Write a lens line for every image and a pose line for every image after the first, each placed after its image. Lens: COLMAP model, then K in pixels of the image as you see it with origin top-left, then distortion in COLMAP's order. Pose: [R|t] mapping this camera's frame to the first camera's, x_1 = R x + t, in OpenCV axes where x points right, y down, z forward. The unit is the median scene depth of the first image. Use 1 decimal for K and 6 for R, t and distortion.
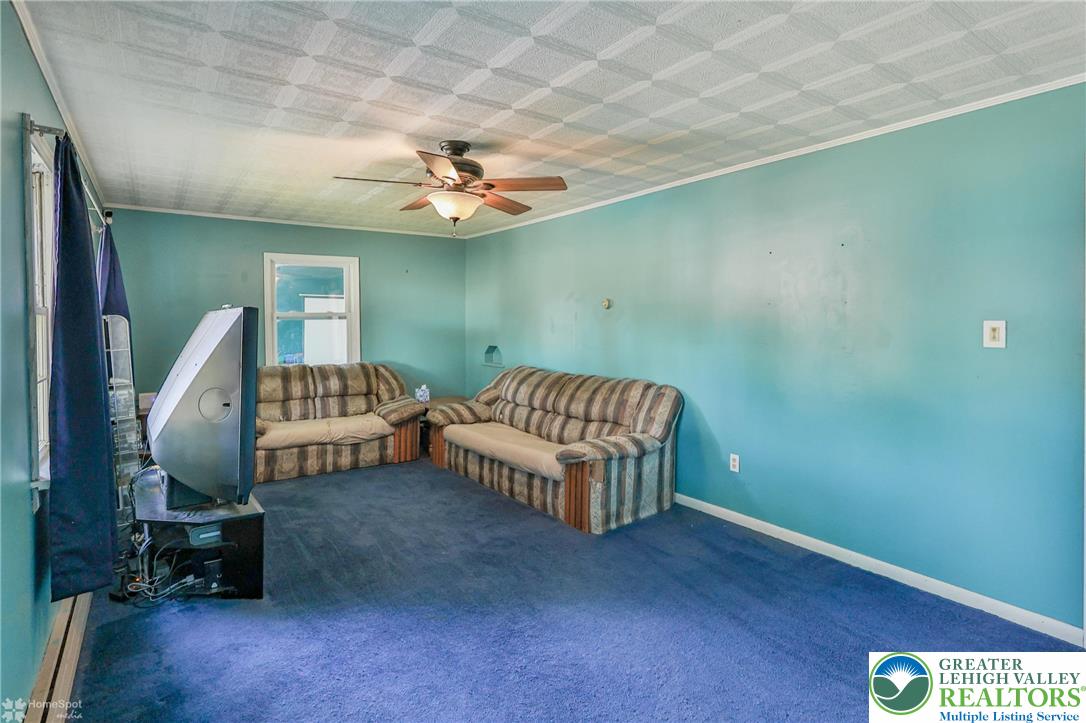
lens RADIAL K [[545.6, 0, 545.8], [0, 545.6, 322.0], [0, 0, 1]] dist [0.002268, -0.000131]
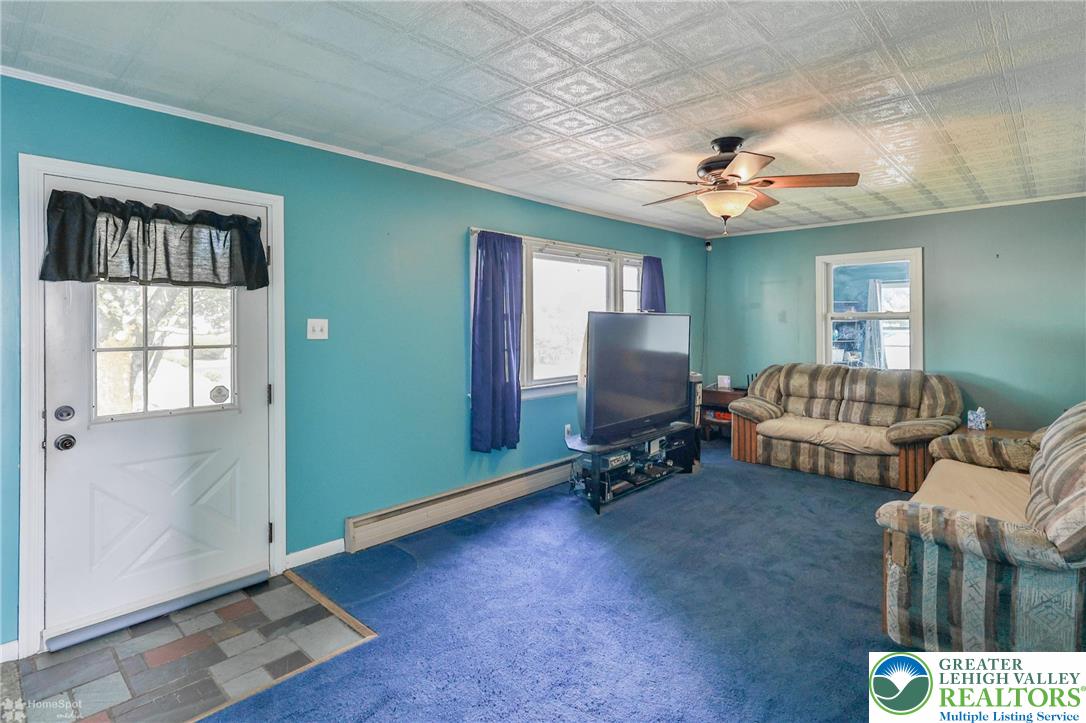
lens RADIAL K [[548.0, 0, 553.7], [0, 548.0, 327.8], [0, 0, 1]] dist [0.000729, -0.000332]
pose [[0.202741, 0.012377, -0.979154, 0.470809], [-0.003386, 0.999923, 0.011939, -0.000242], [0.979227, 0.000895, 0.202767, 0.324599]]
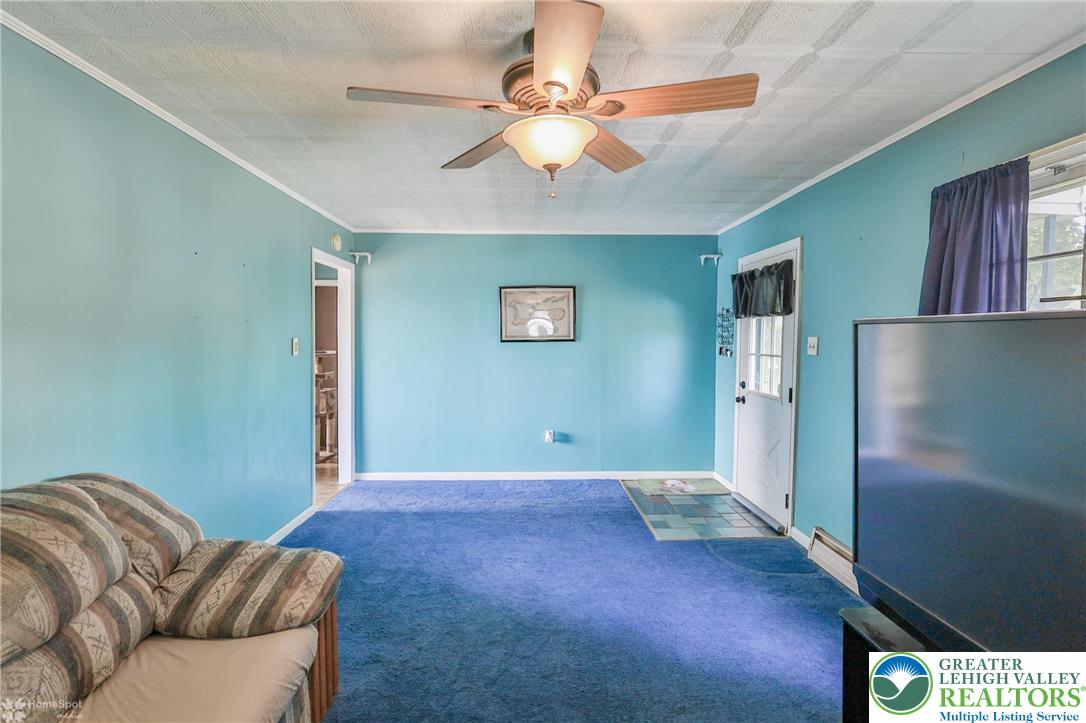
lens RADIAL K [[545.4, 0, 545.2], [0, 545.4, 355.4], [0, 0, 1]] dist [-0.000813, -0.000280]
pose [[-0.829859, -0.012482, 0.557834, -0.334224], [0.009287, 0.999302, 0.036175, -0.007152], [-0.557896, 0.035201, -0.829164, 0.985287]]
